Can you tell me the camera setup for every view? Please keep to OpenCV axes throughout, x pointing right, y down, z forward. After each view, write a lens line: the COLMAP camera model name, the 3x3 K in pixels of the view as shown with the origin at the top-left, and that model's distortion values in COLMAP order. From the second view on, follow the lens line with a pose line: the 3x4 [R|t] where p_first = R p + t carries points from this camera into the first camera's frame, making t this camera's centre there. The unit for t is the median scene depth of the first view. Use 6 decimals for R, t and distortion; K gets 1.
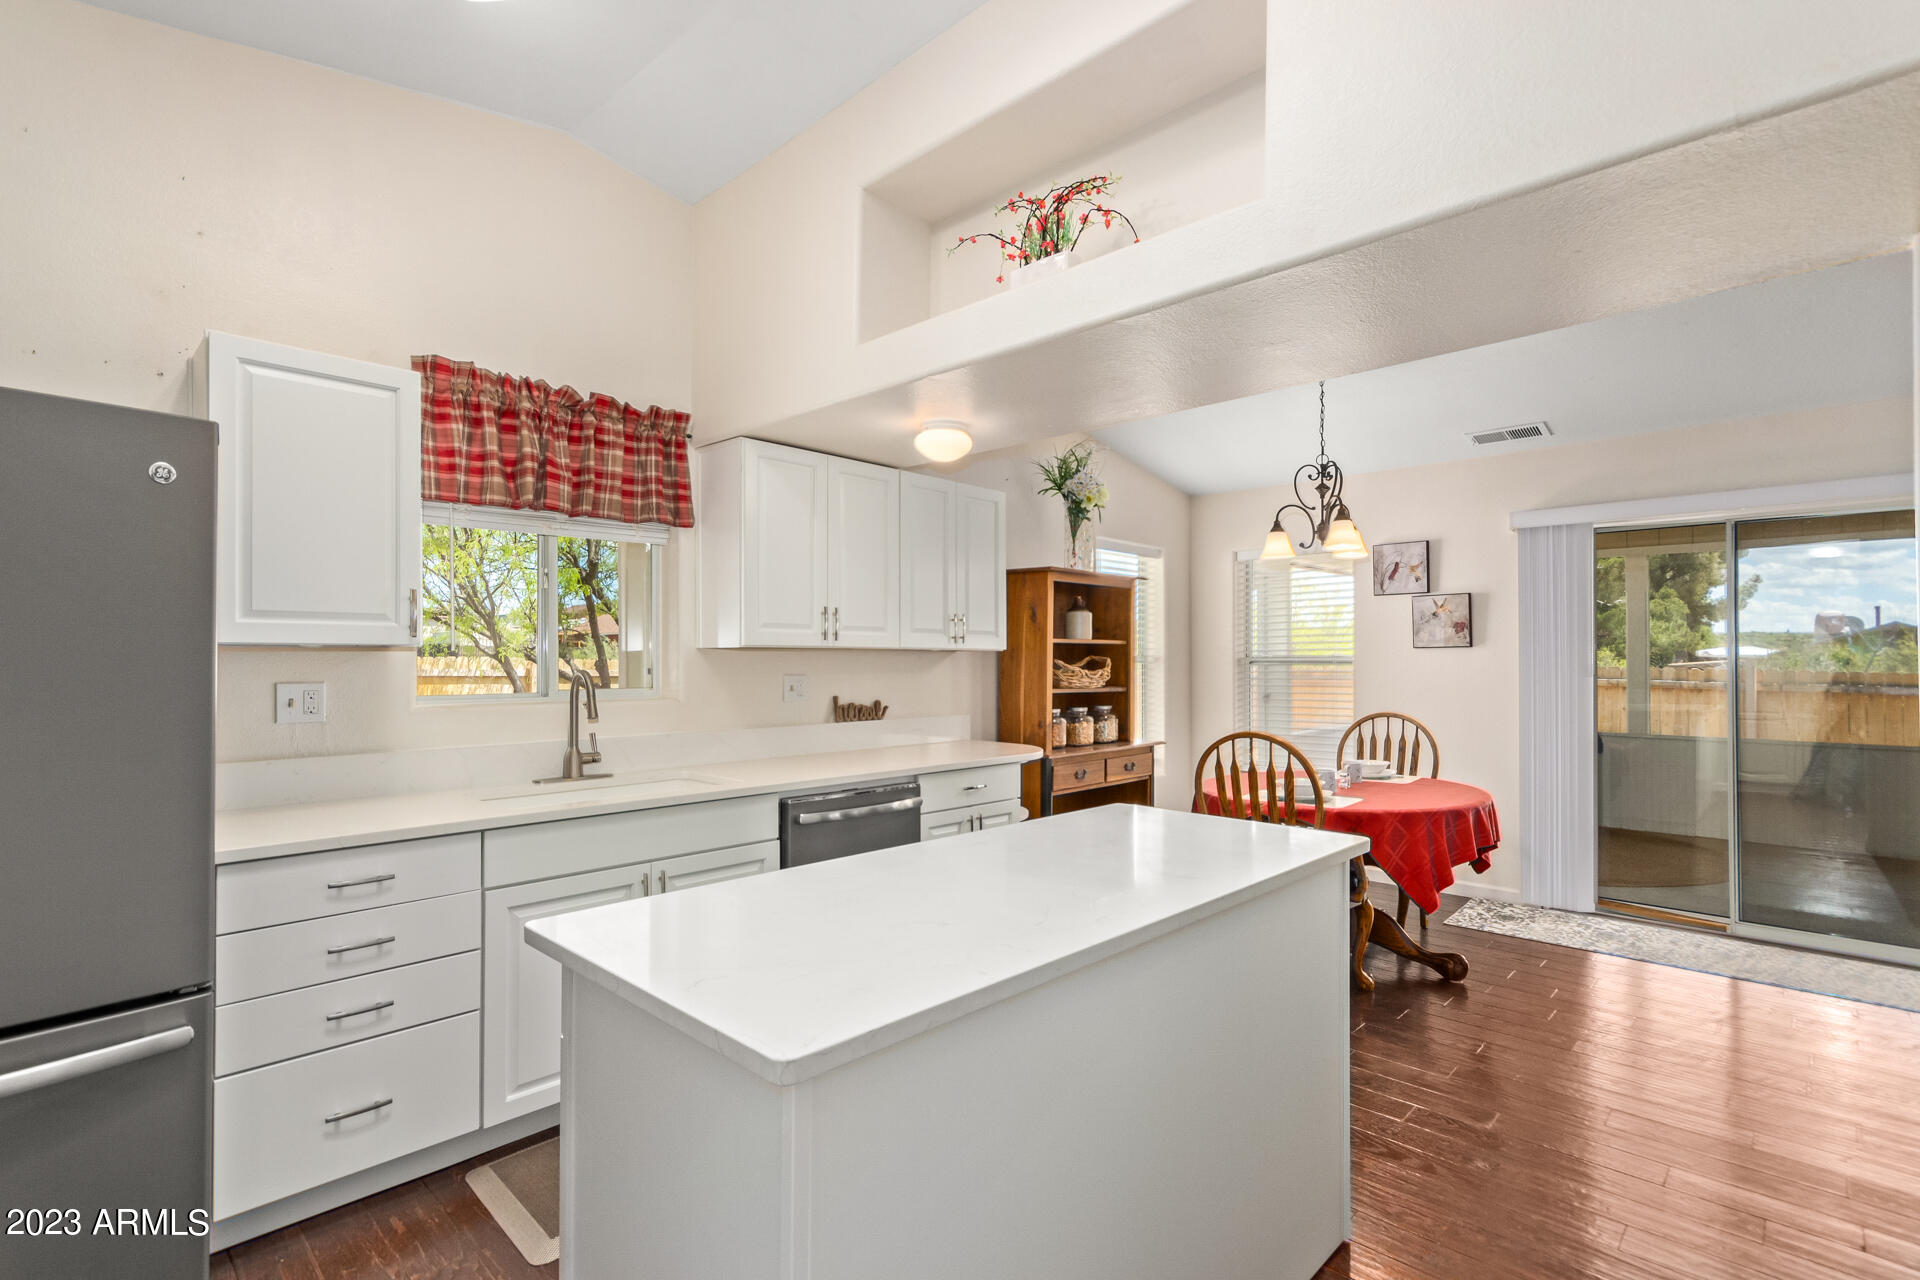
lens RADIAL K [[881.2, 0, 966.3], [0, 881.2, 640.9], [0, 0, 1]] dist [0.006953, 0.000207]
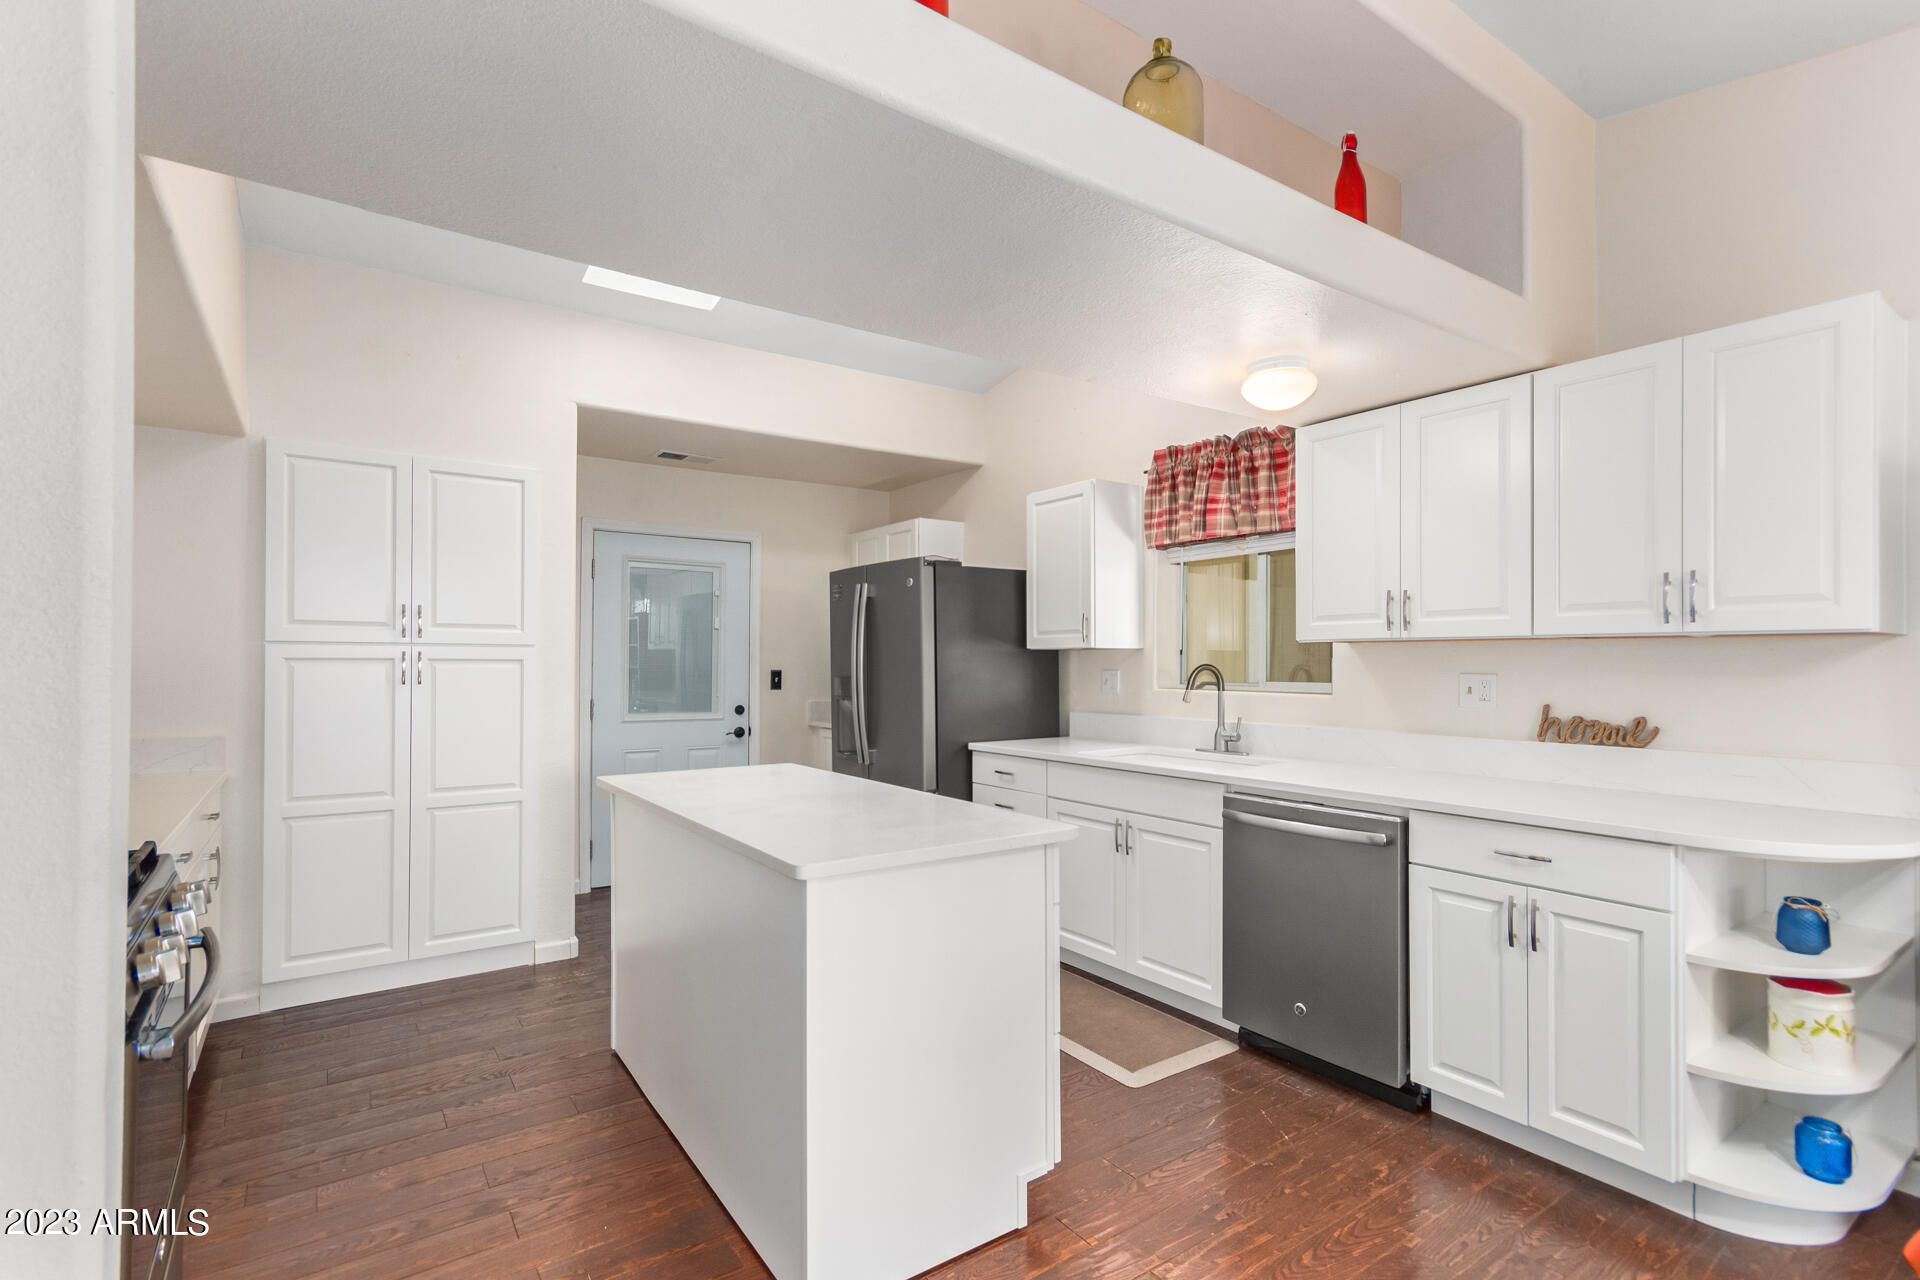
lens RADIAL K [[881.2, 0, 965.3], [0, 881.2, 656.6], [0, 0, 1]] dist [0.006953, 0.000207]
pose [[-0.182608, -0.003180, -0.983181, 0.638579], [0.024684, 0.999665, -0.007818, 0.017685], [0.982876, -0.025697, -0.182468, 0.666336]]
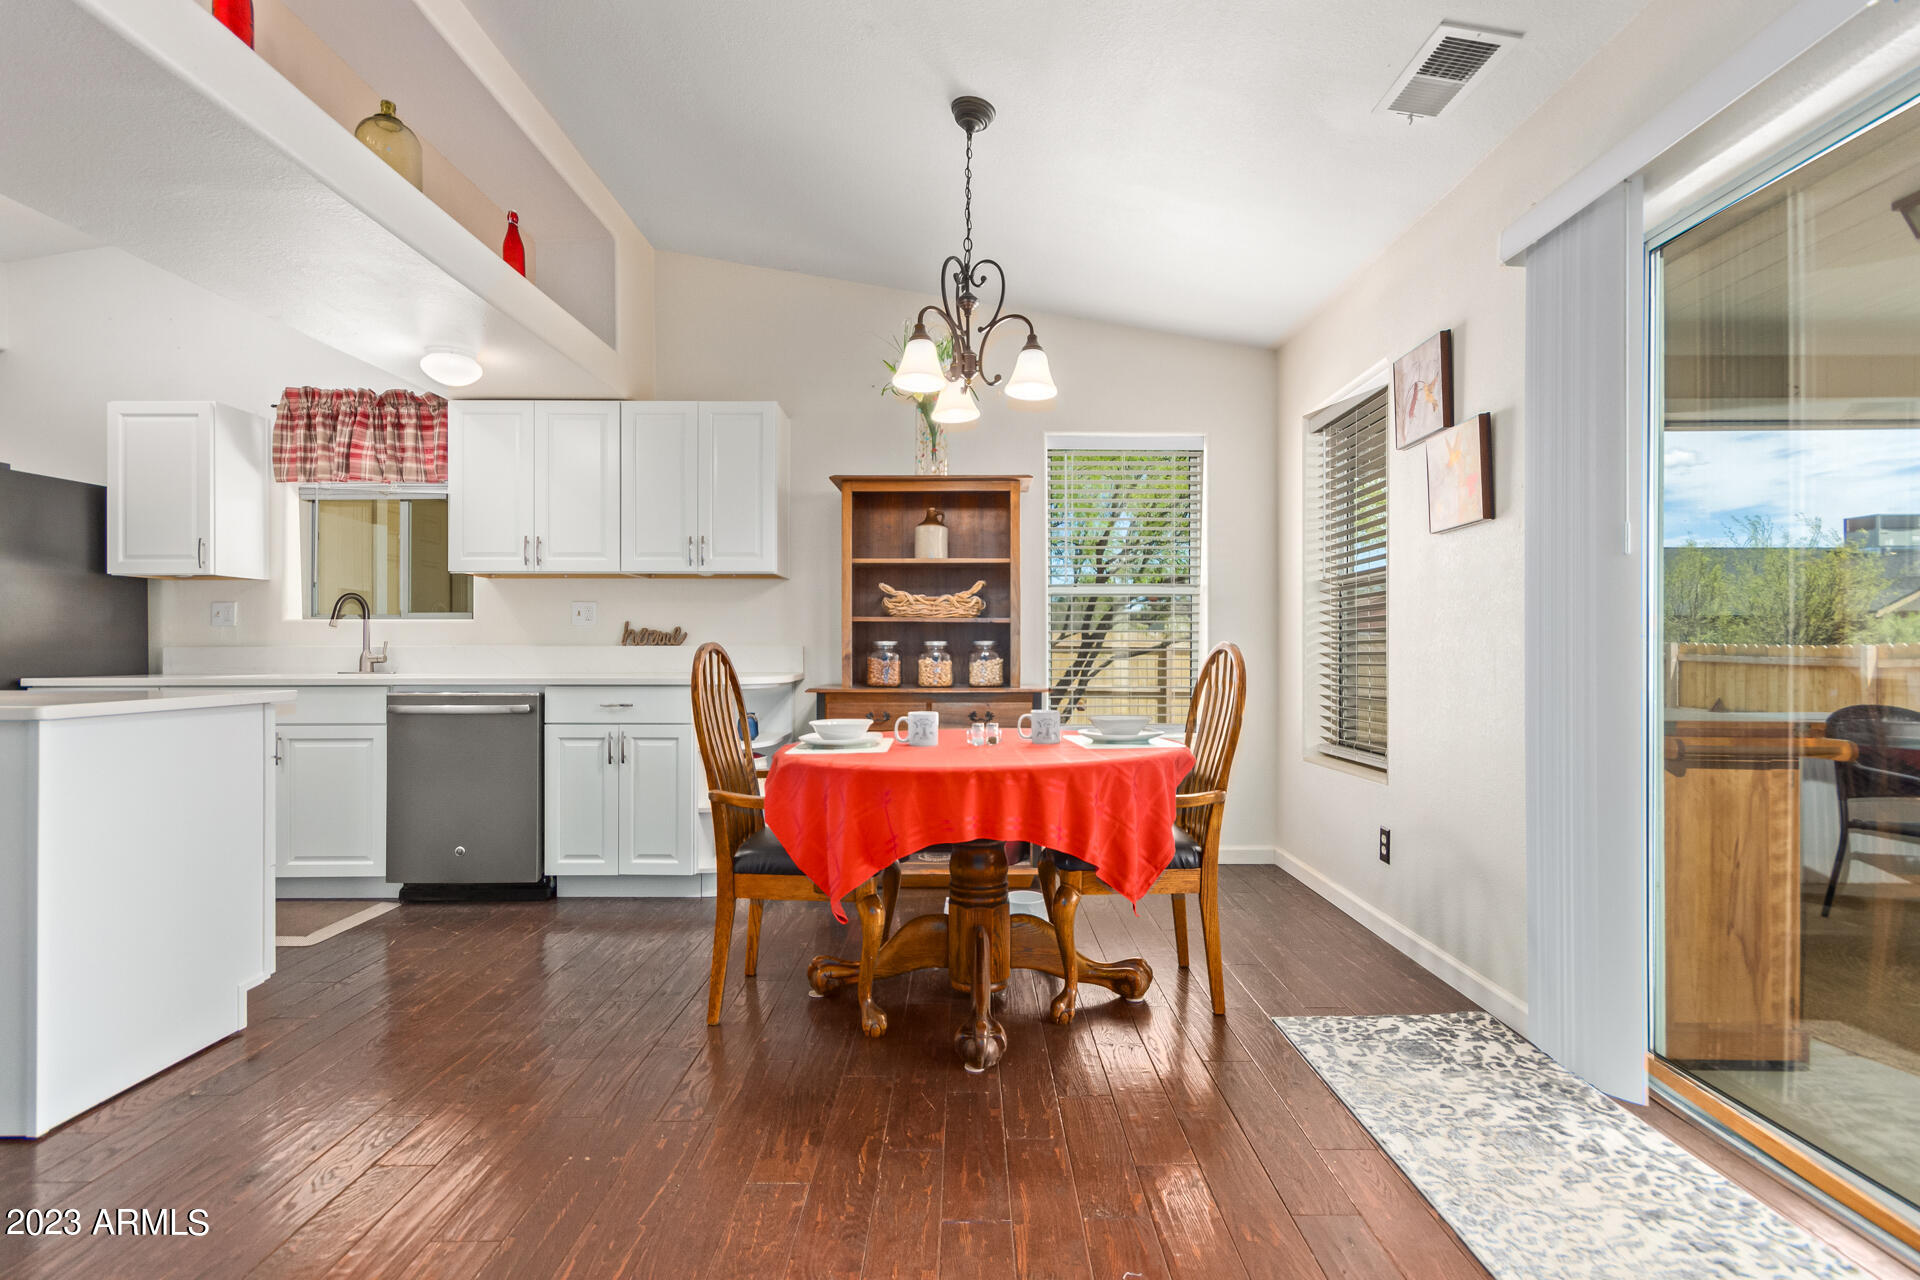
lens RADIAL K [[881.2, 0, 946.7], [0, 881.2, 645.3], [0, 0, 1]] dist [0.006953, 0.000207]
pose [[0.692262, 0.001418, -0.721645, 0.902603], [0.016974, 0.999689, 0.018247, 0.078682], [0.721447, -0.024881, 0.692023, 0.530433]]
